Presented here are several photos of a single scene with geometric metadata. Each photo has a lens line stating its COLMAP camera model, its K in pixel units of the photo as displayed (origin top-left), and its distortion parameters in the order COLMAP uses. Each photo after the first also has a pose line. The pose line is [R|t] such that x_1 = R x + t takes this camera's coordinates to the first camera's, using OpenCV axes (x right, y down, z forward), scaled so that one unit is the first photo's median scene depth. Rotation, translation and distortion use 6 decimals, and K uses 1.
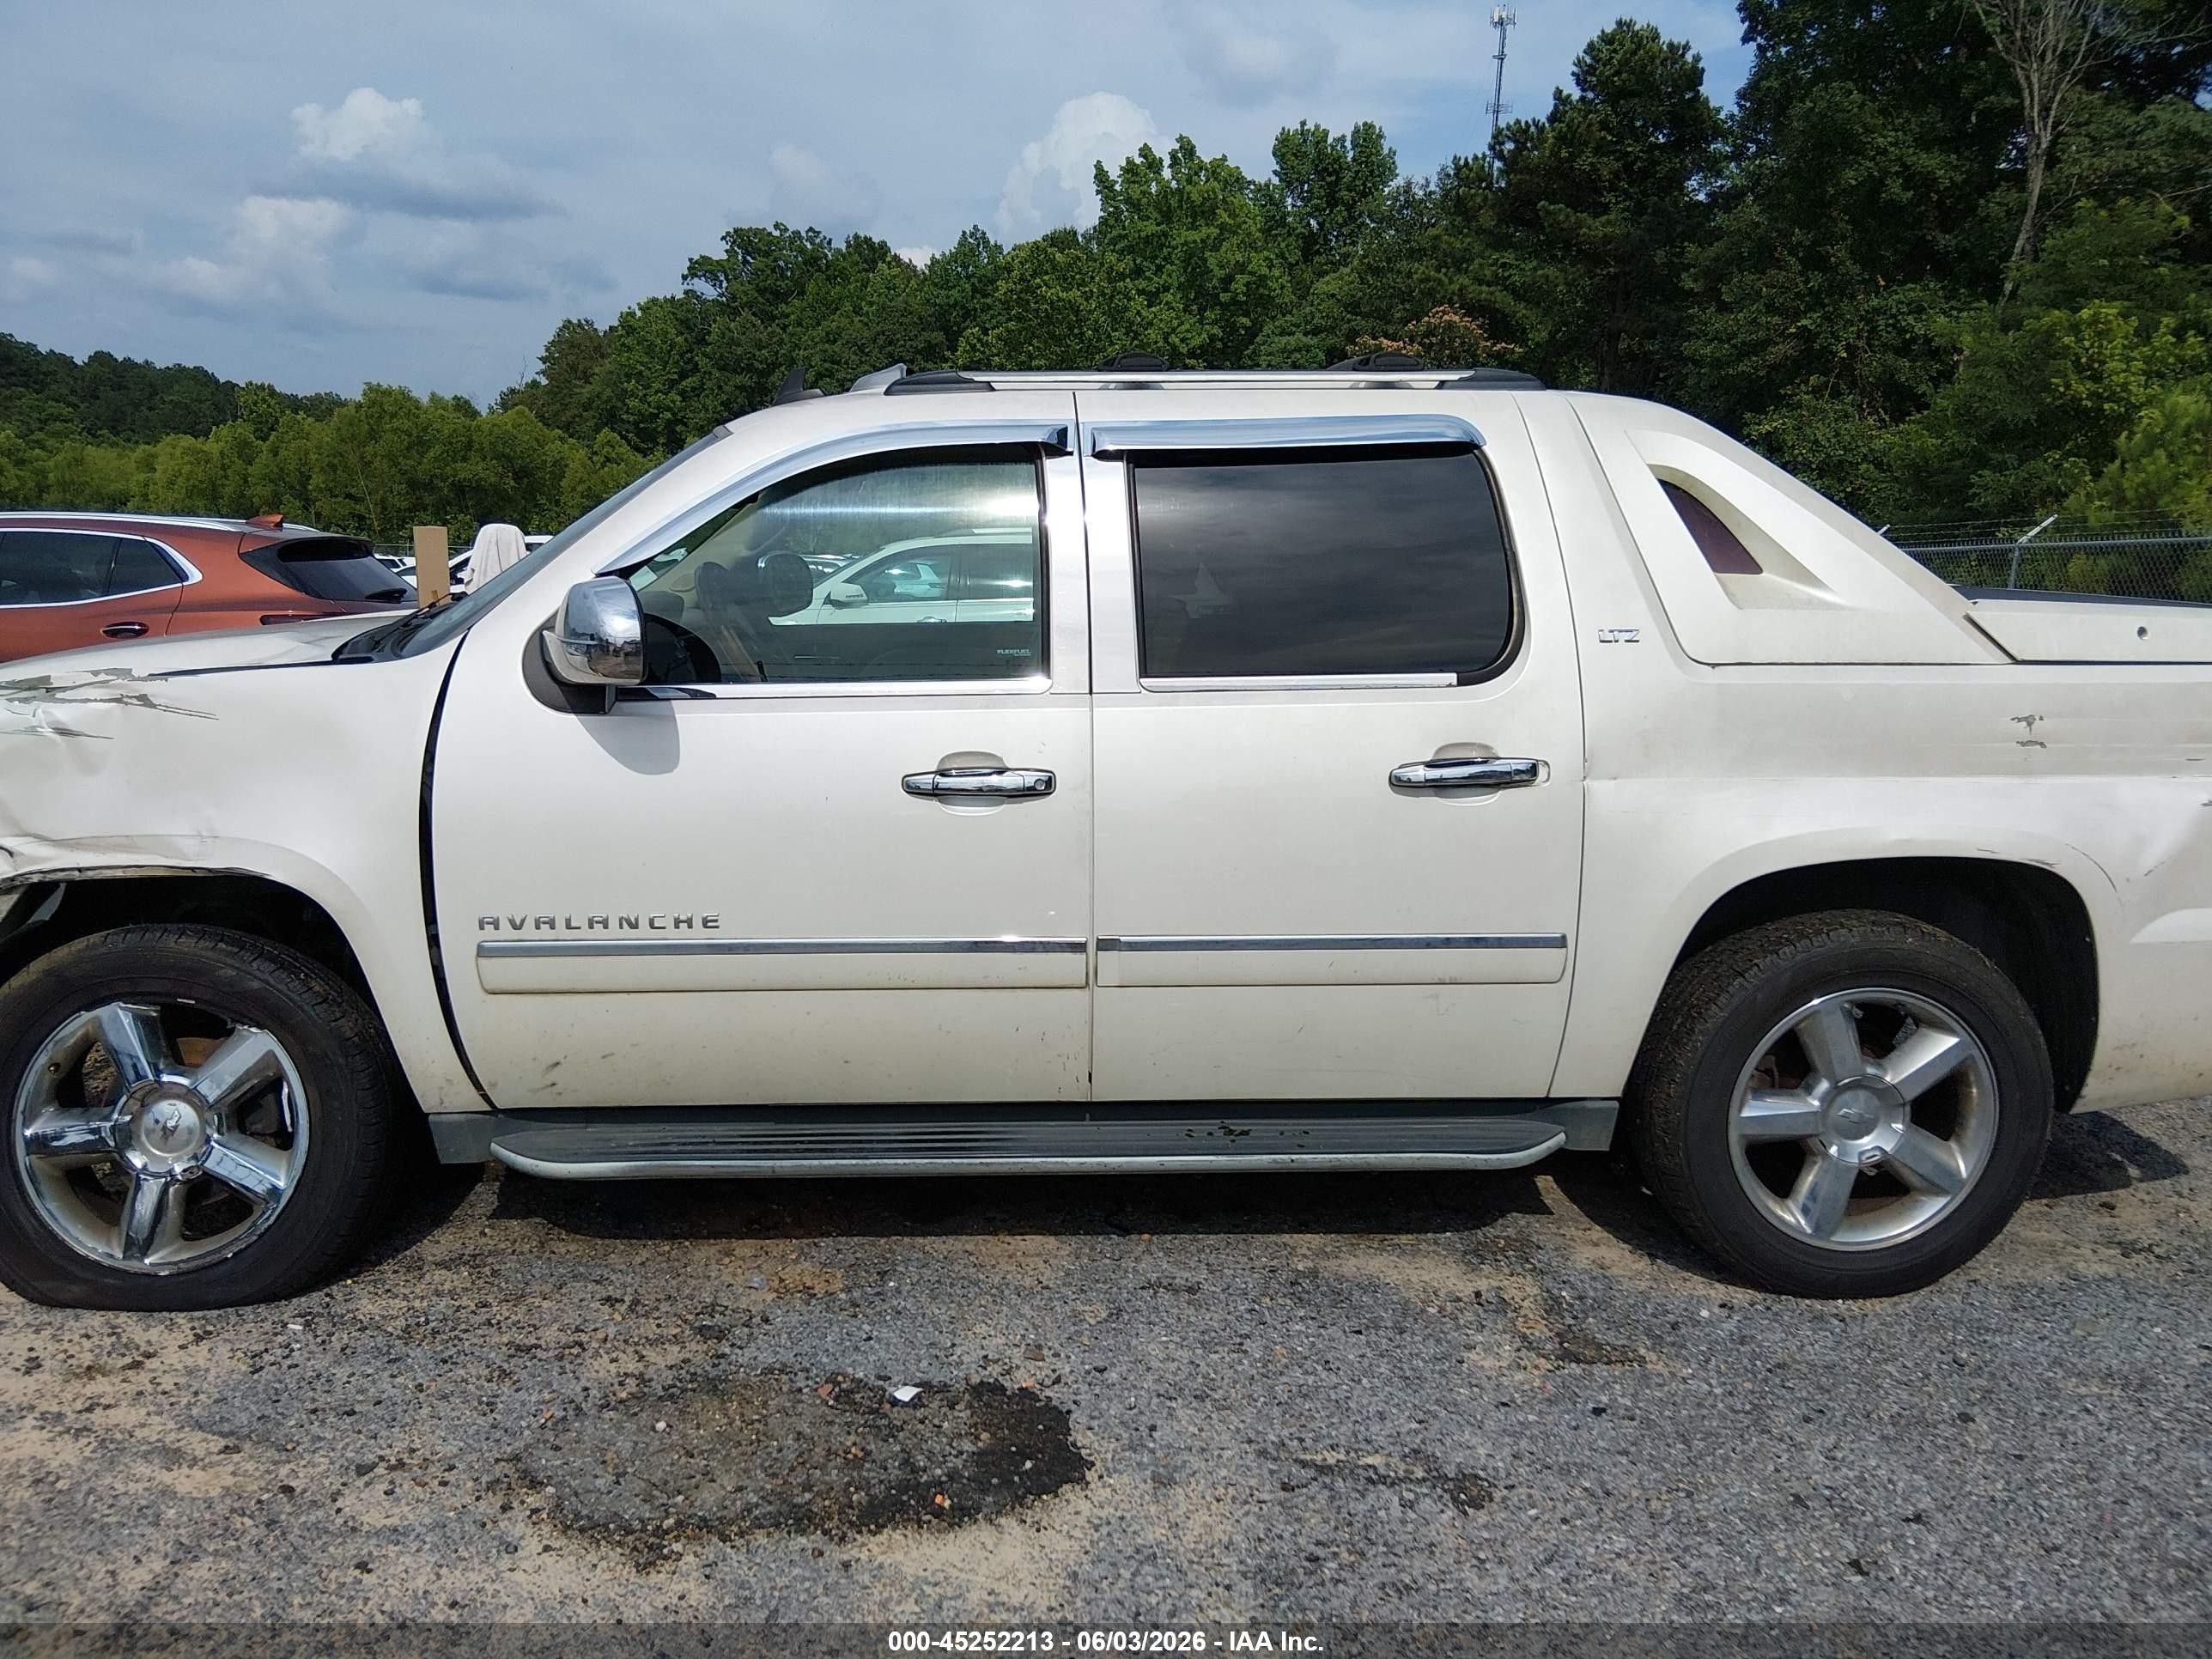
lens RADIAL K [[1675.1, 0, 1113.1], [0, 1675.1, 822.1], [0, 0, 1]] dist [0.069509, -0.126101]
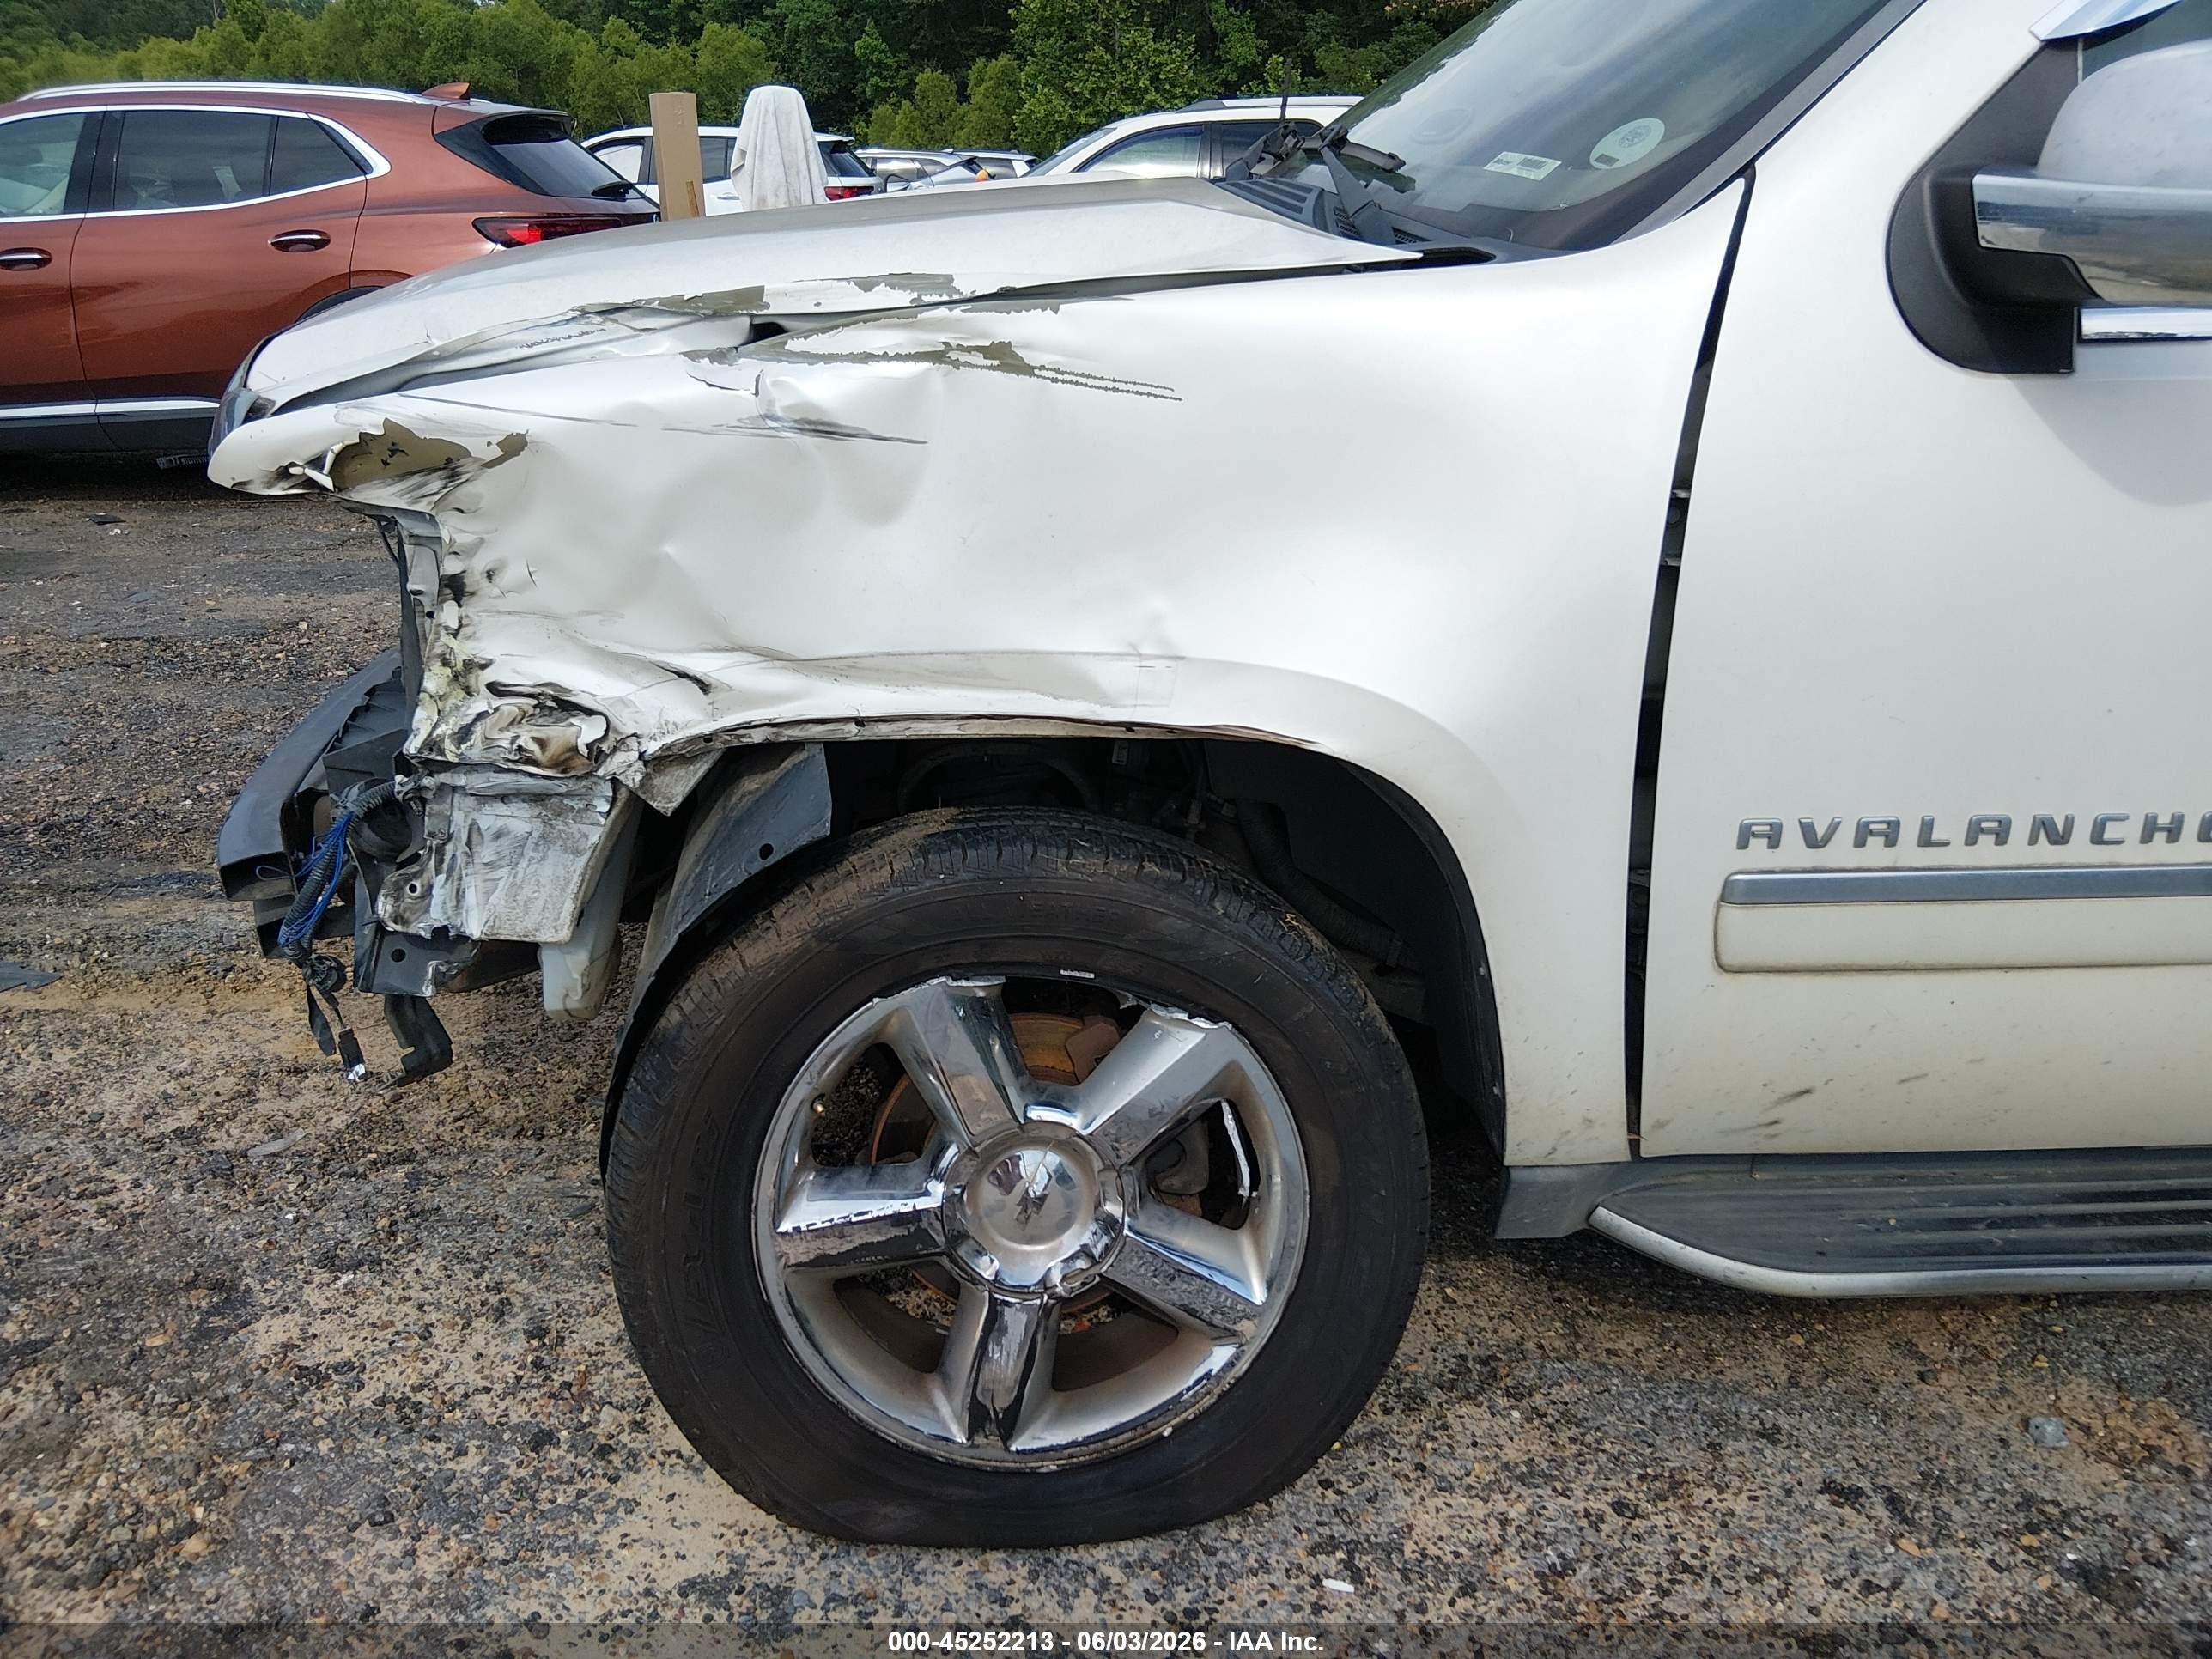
lens RADIAL K [[1675.1, 0, 1113.1], [0, 1675.1, 822.1], [0, 0, 1]] dist [0.069509, -0.126101]
pose [[0.999752, -0.007073, -0.021139, -0.519731], [0.011472, 0.976360, 0.215845, -0.045746], [0.019113, -0.216034, 0.976199, 0.515362]]
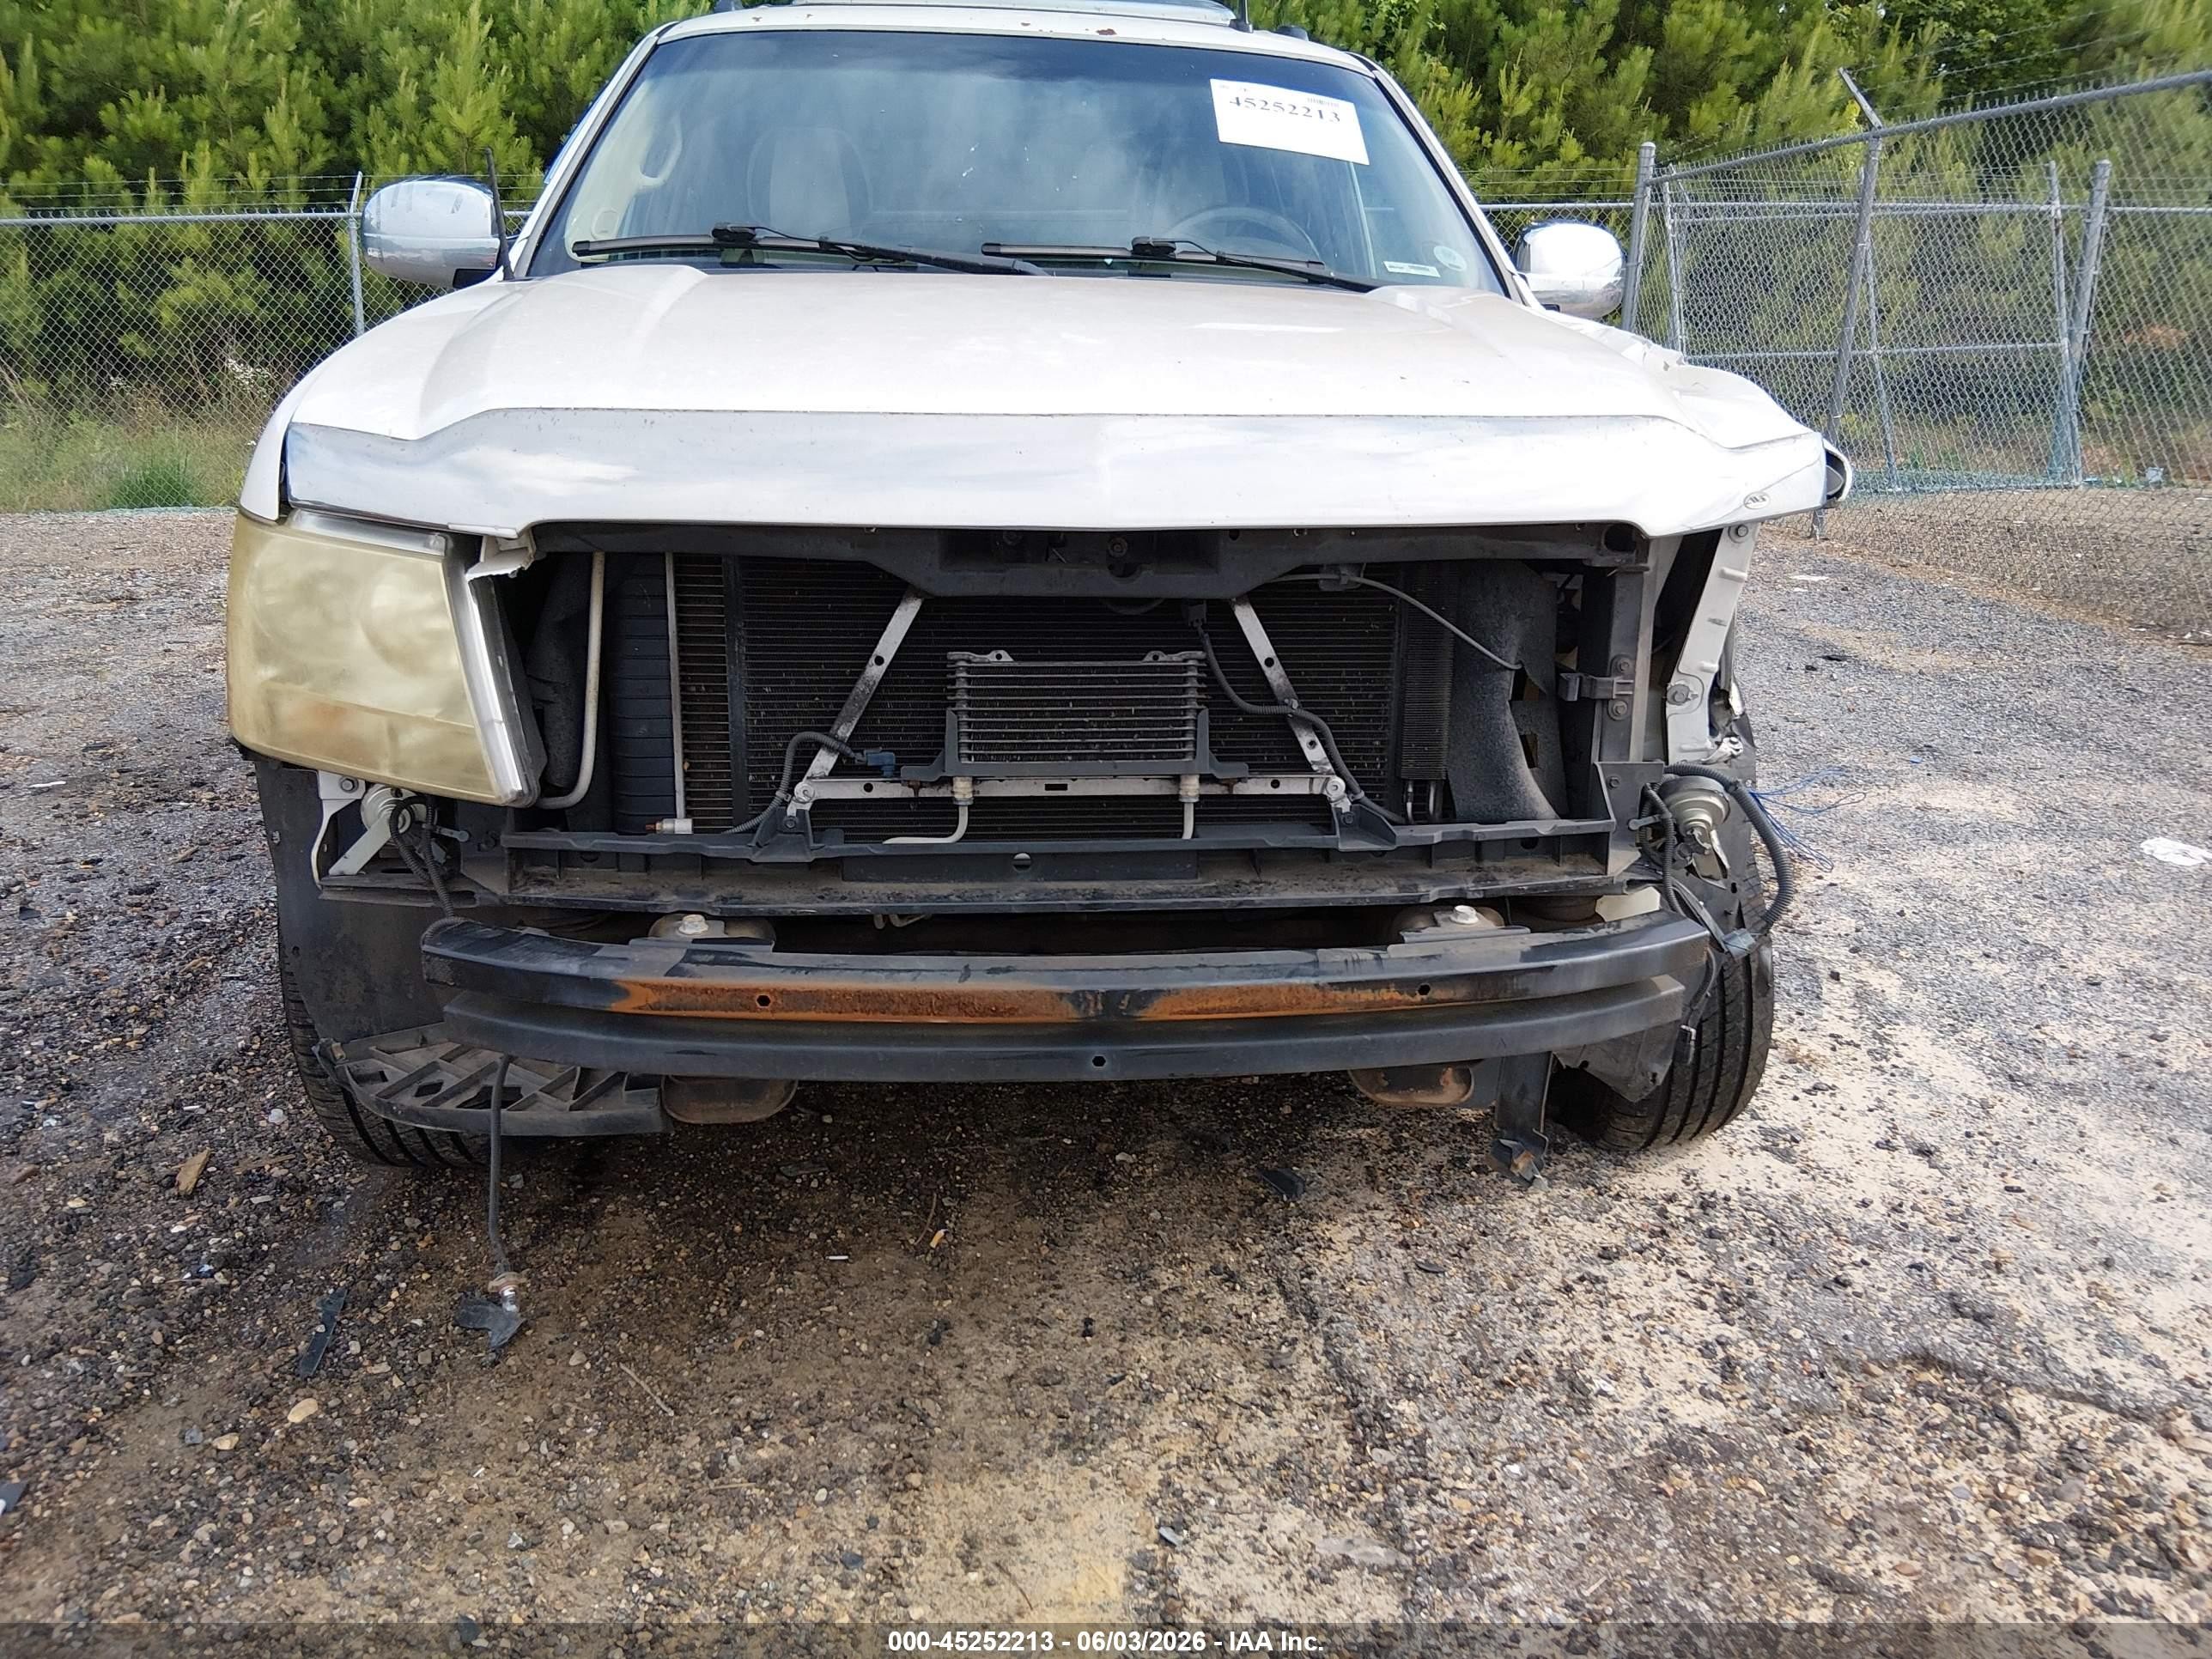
lens RADIAL K [[1633.3, 0, 1110.7], [0, 1633.3, 774.7], [0, 0, 1]] dist [0.093315, -0.154659]
pose [[-0.030783, -0.292973, 0.955625, -1.320059], [0.155417, 0.943047, 0.294123, -0.157956], [-0.987369, 0.157575, 0.016503, 1.216401]]
